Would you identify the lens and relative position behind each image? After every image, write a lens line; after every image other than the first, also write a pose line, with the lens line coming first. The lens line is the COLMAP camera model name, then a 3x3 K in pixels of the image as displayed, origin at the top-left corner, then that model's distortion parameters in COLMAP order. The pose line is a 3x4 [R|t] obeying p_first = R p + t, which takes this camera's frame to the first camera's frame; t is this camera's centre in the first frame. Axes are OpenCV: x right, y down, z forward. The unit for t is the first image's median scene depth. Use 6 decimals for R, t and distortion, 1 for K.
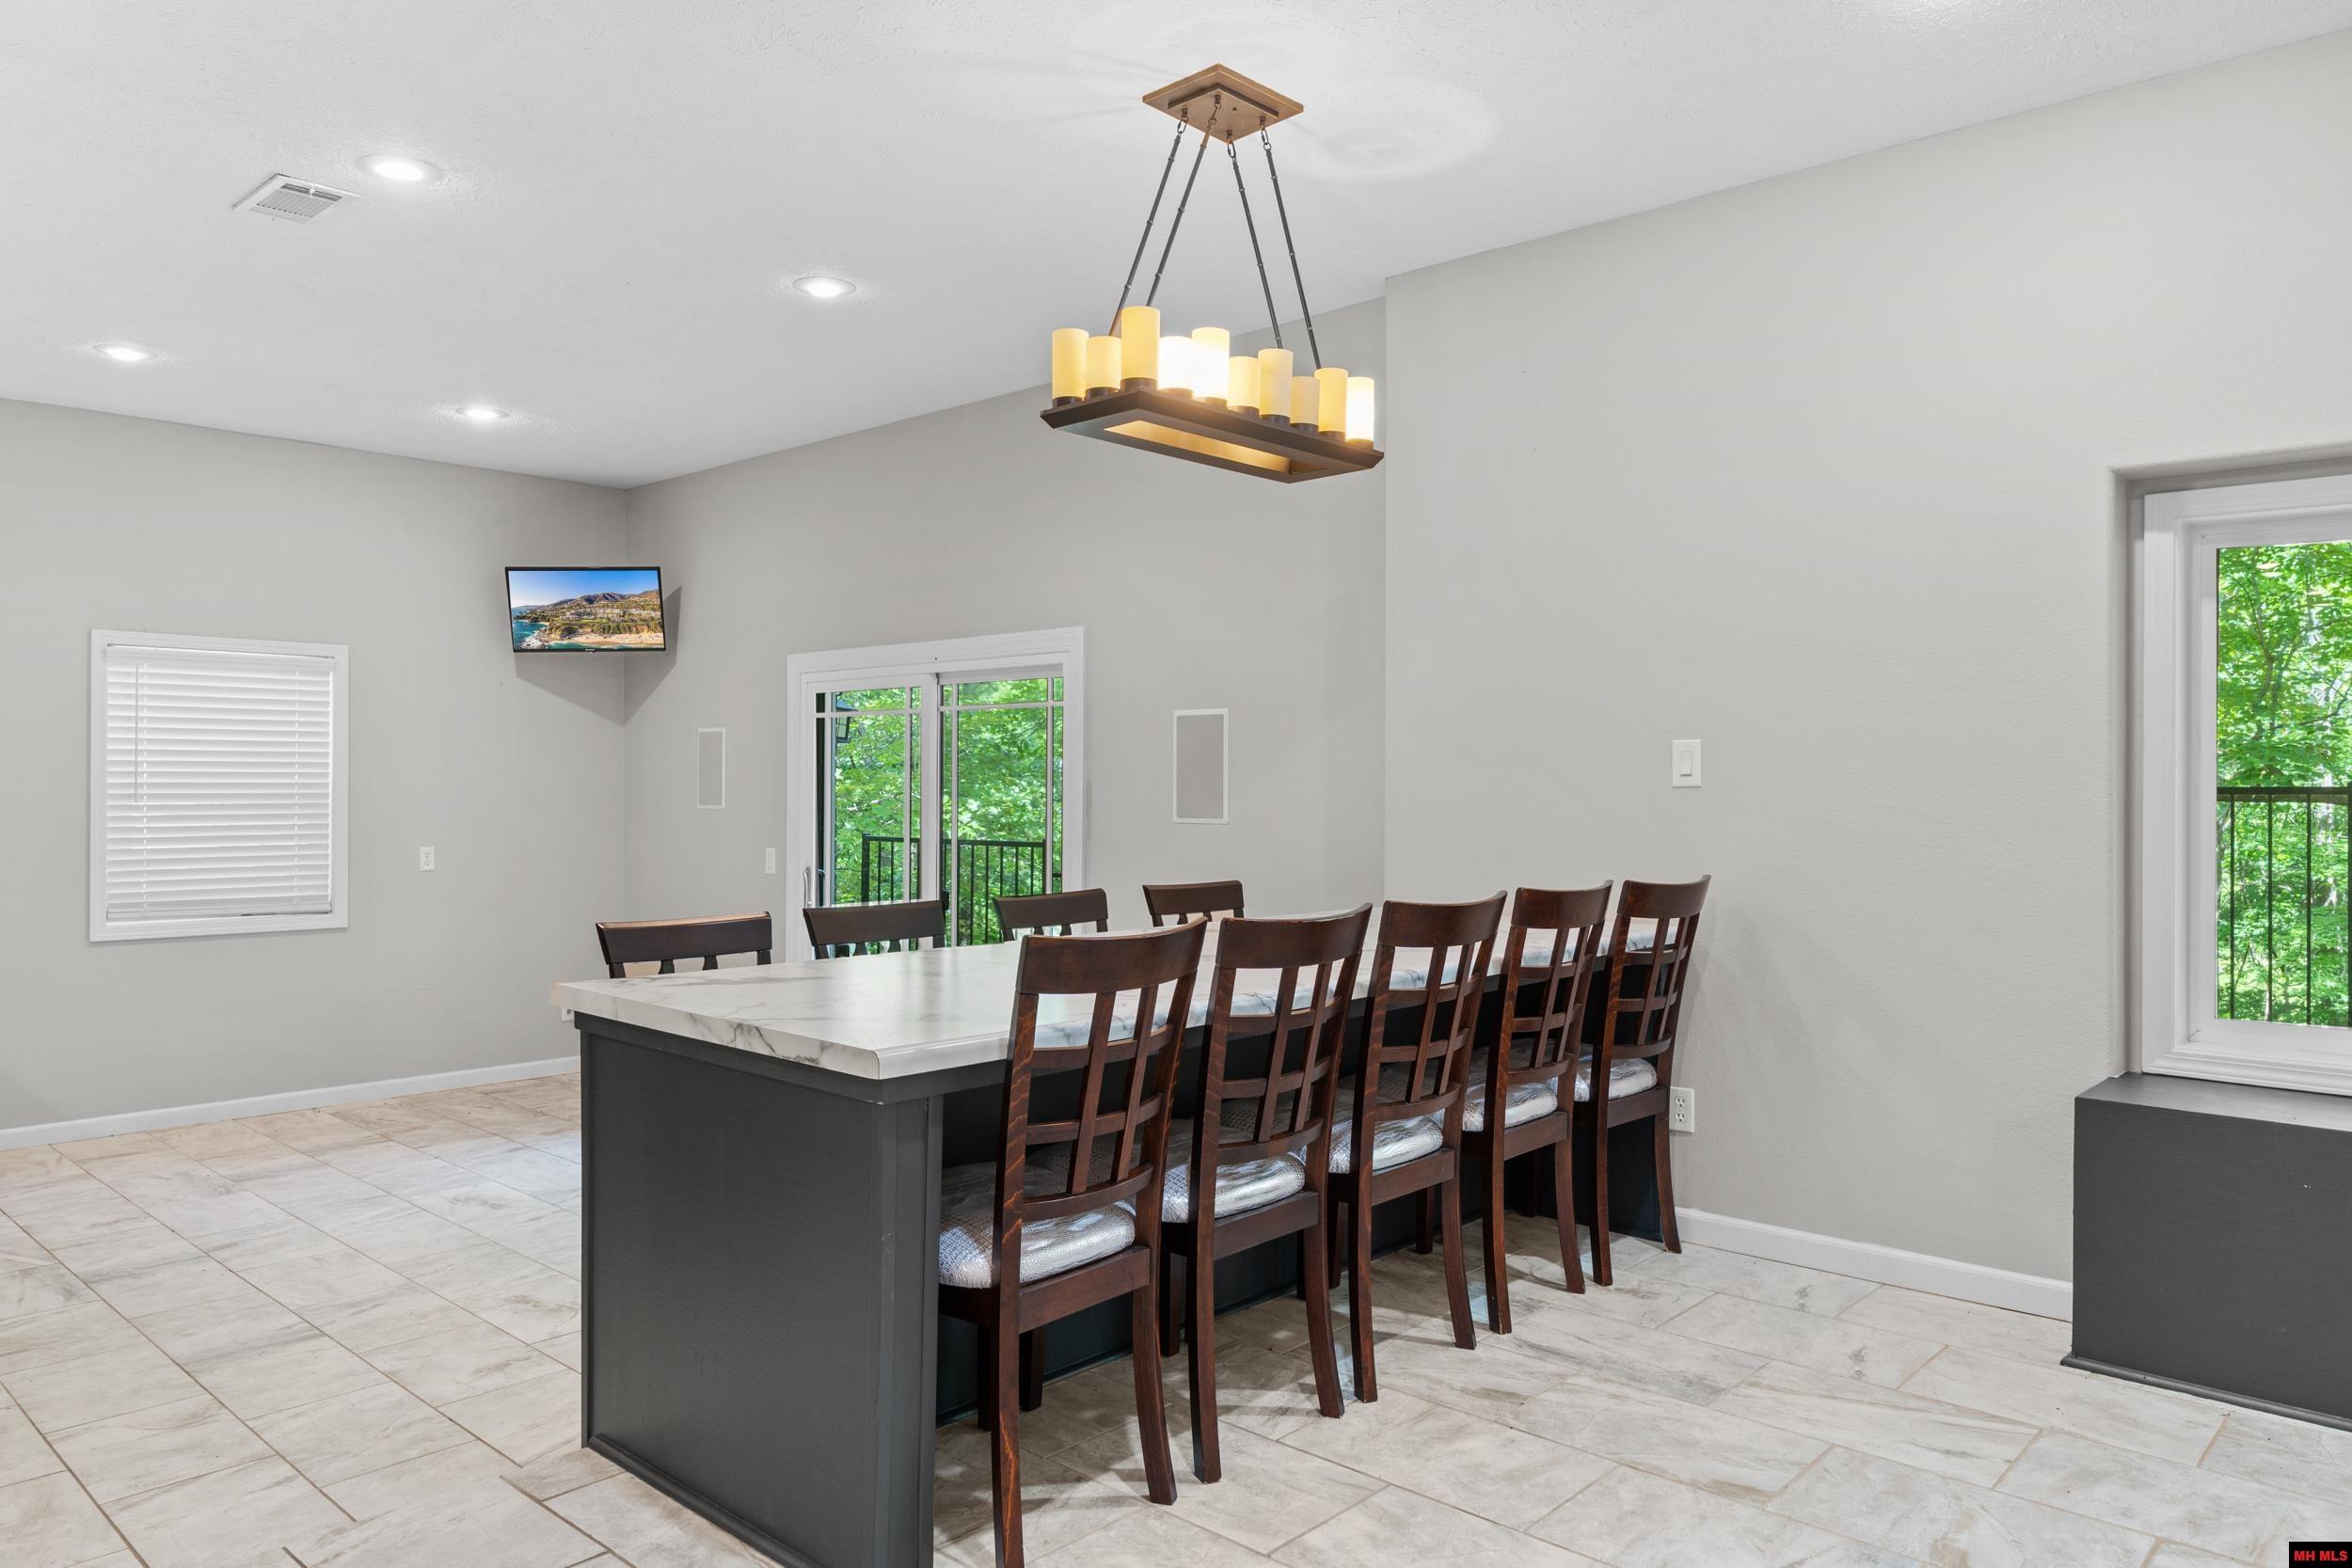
lens RADIAL K [[1535.7, 0, 1173.6], [0, 1535.7, 787.8], [0, 0, 1]] dist [-0.002376, -0.000272]
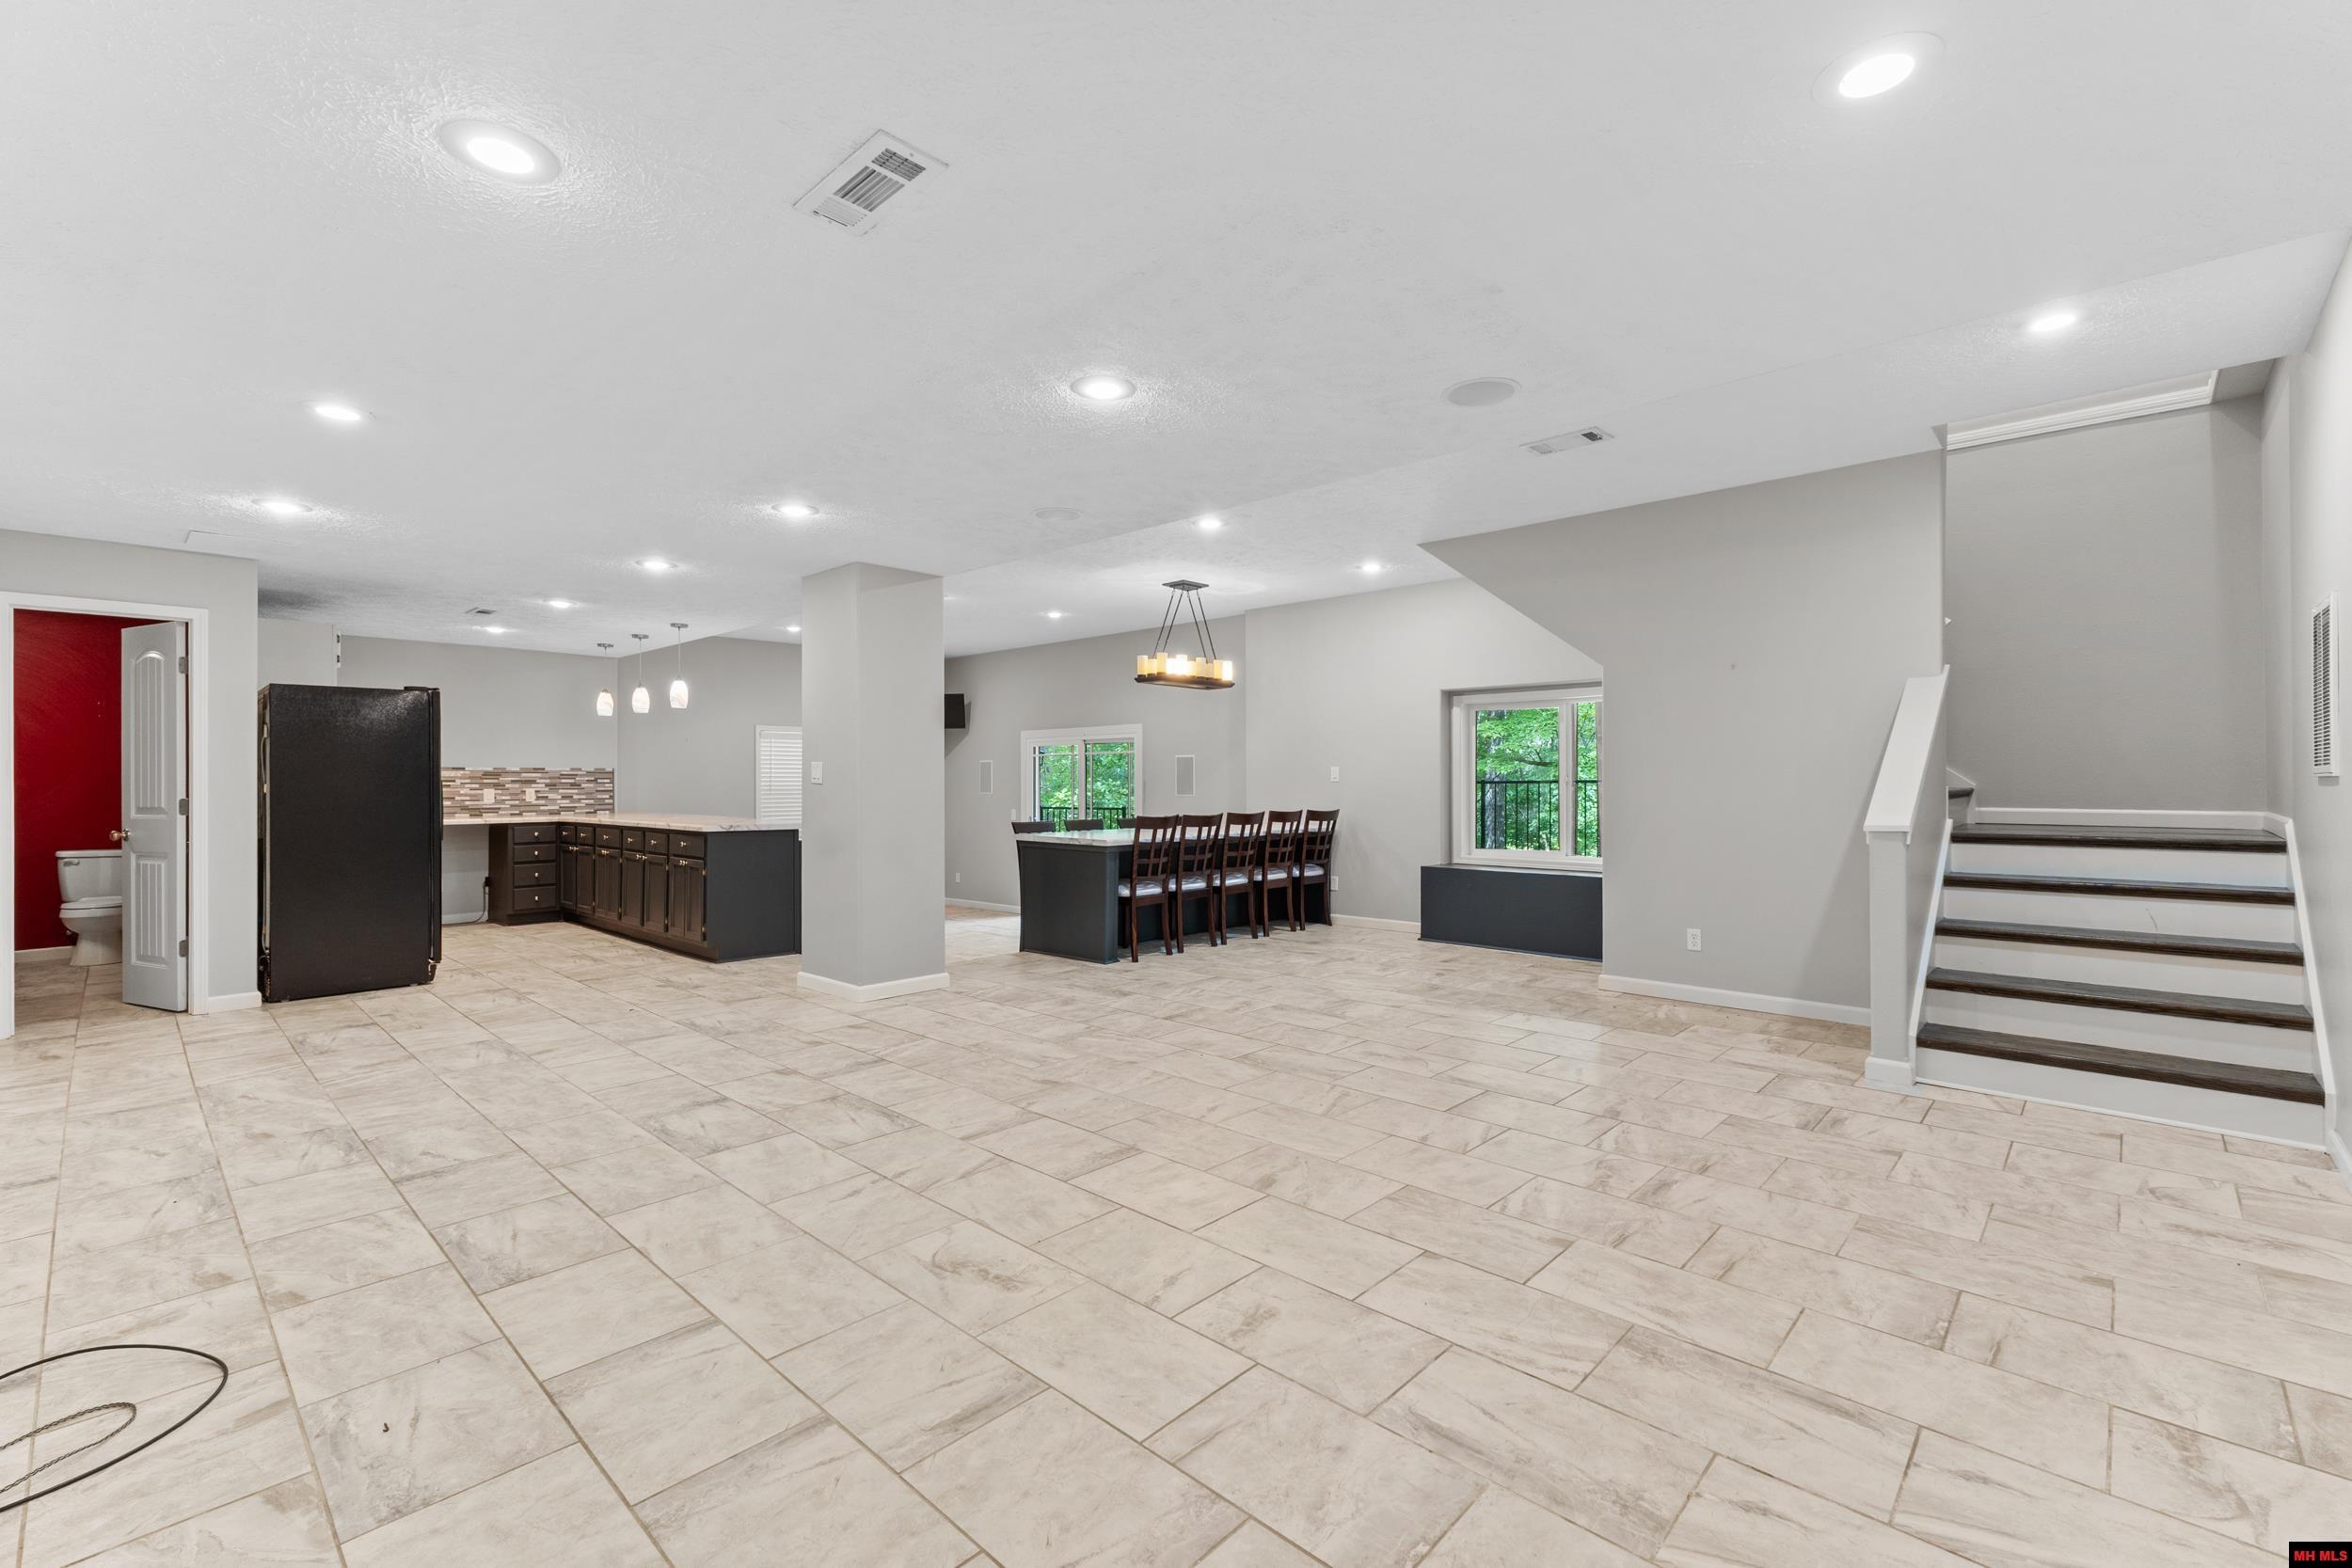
lens RADIAL K [[991.2, 0, 1204.9], [0, 991.2, 780.1], [0, 0, 1]] dist [0.002997, -0.000536]
pose [[0.999769, -0.007365, 0.020192, 0.021139], [0.007433, 0.999967, -0.003327, 0.000688], [-0.020167, 0.003477, 0.999791, -0.948351]]
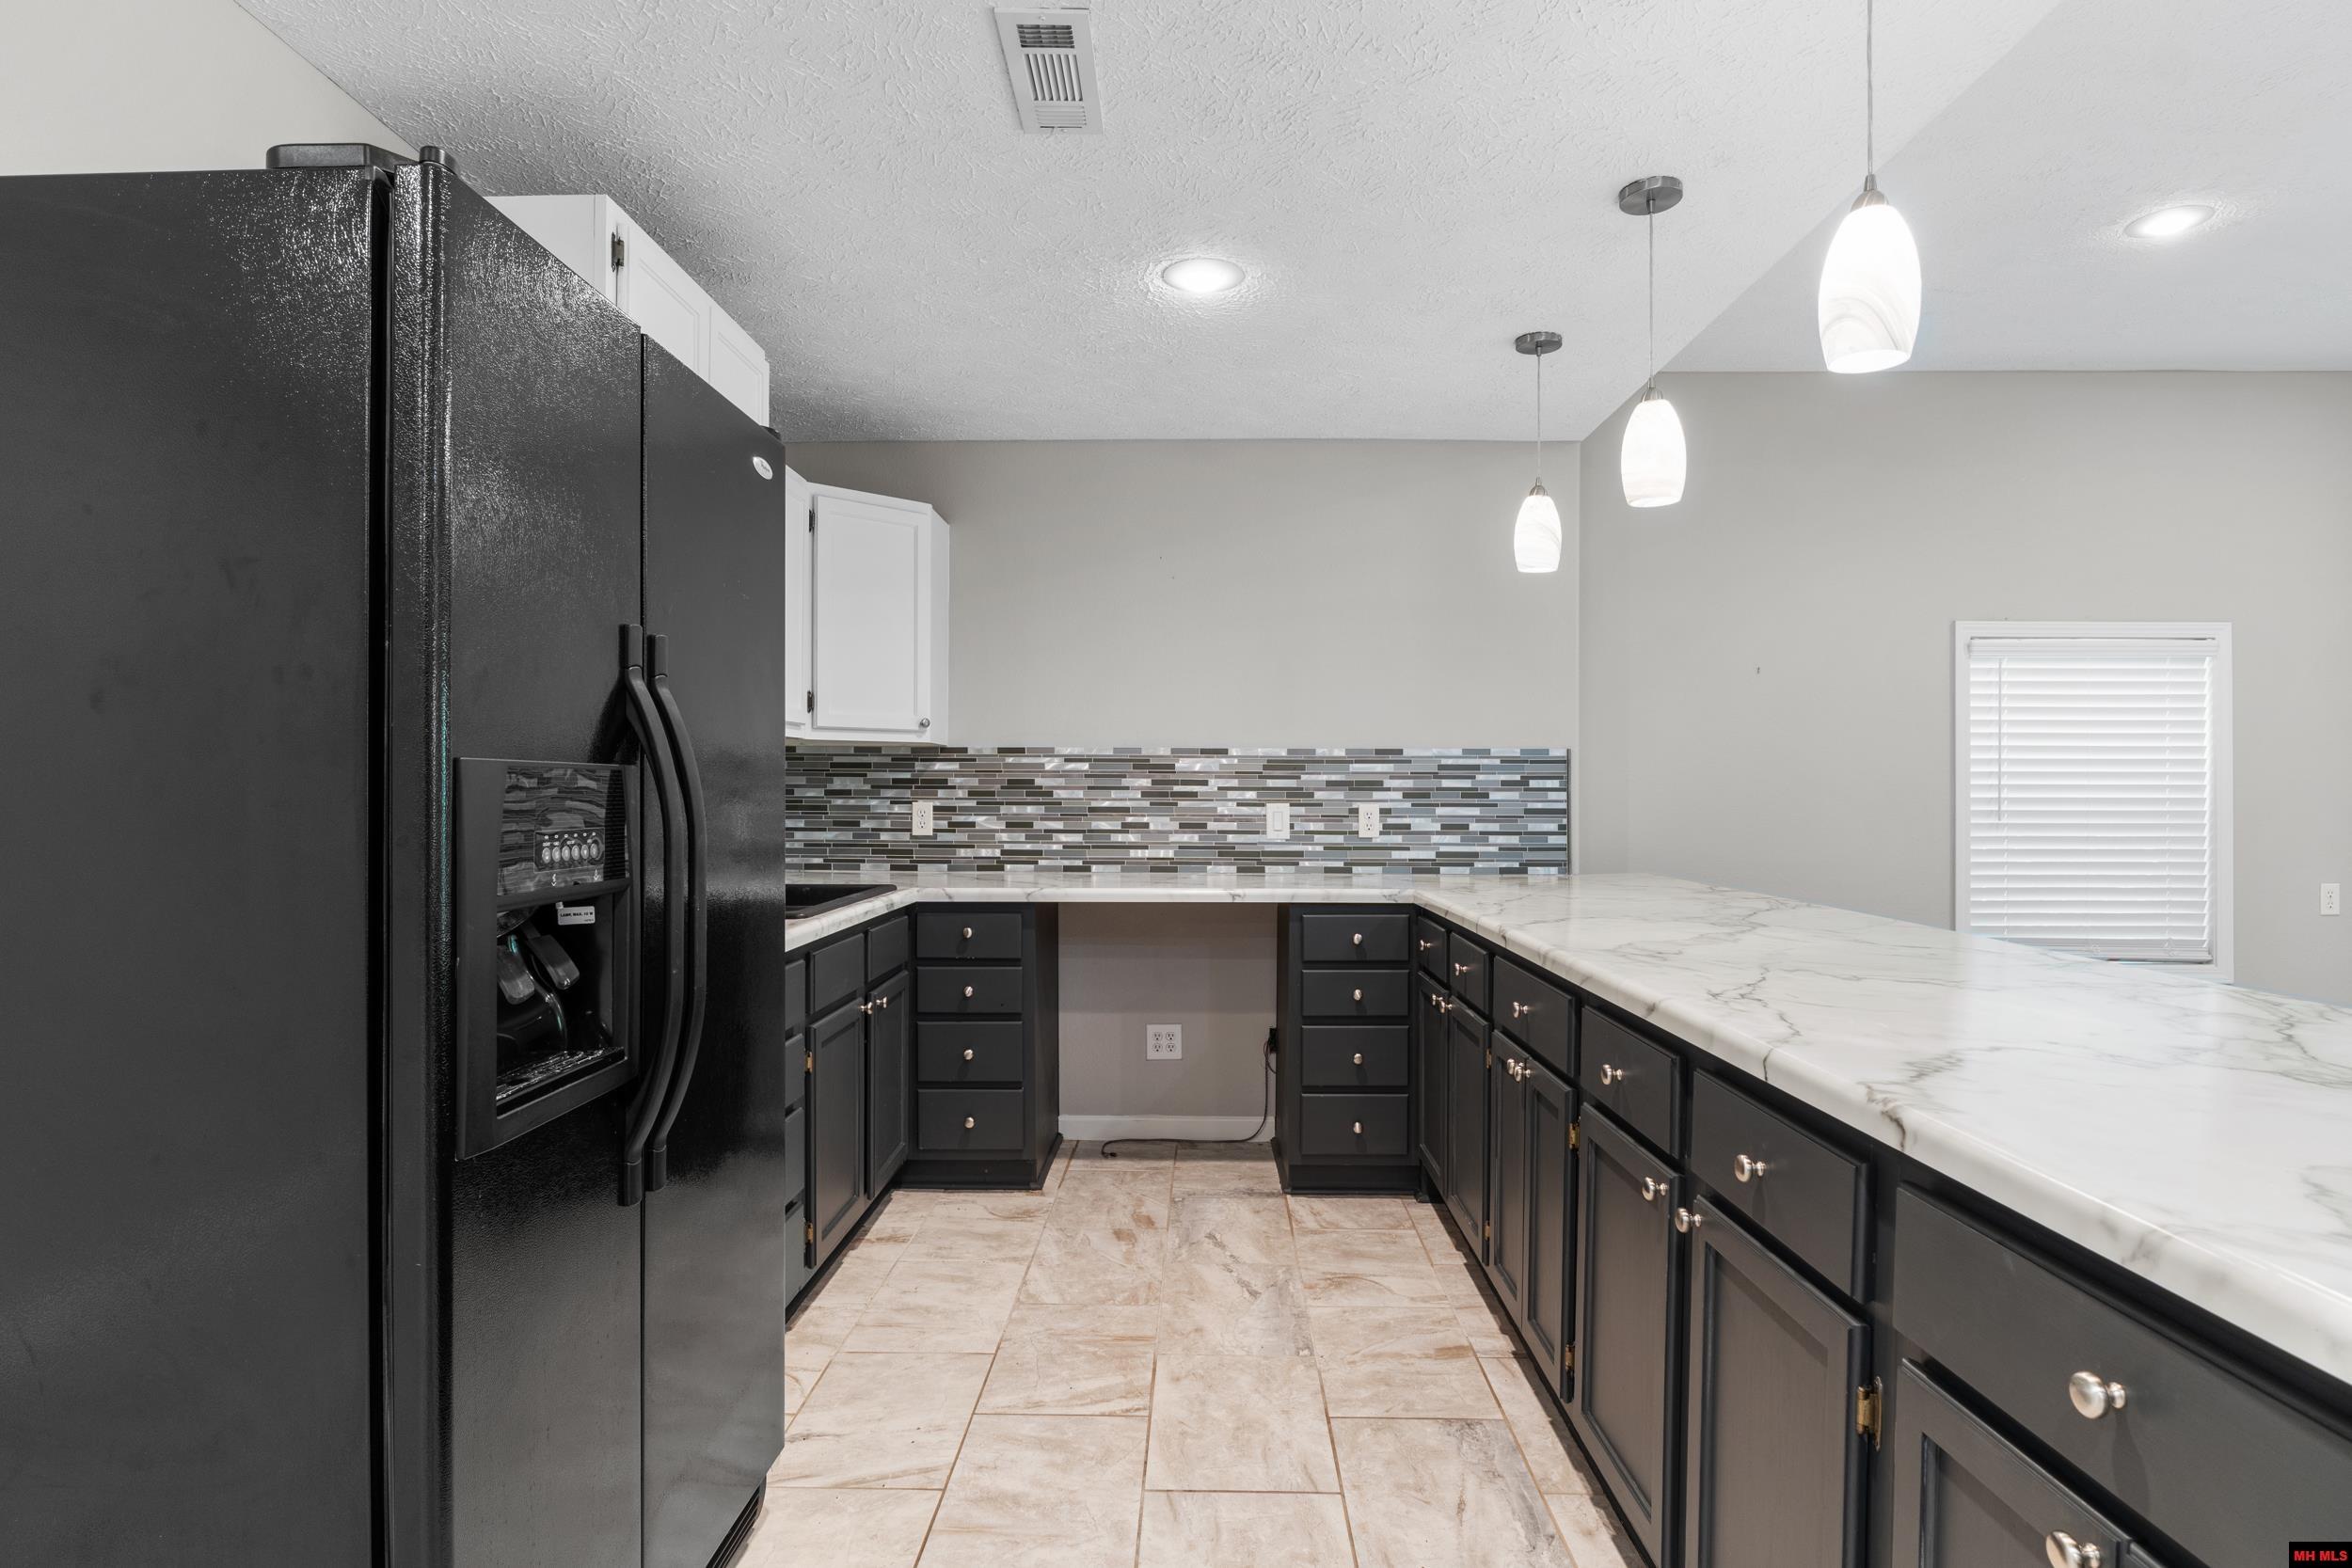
lens RADIAL K [[1238.0, 0, 1174.2], [0, 1238.0, 776.6], [0, 0, 1]] dist [-0.004261, -0.002385]
pose [[0.663111, -0.004577, -0.748507, -0.657712], [-0.004169, 0.999943, -0.009809, -0.009070], [0.748509, 0.009625, 0.663054, 0.284118]]
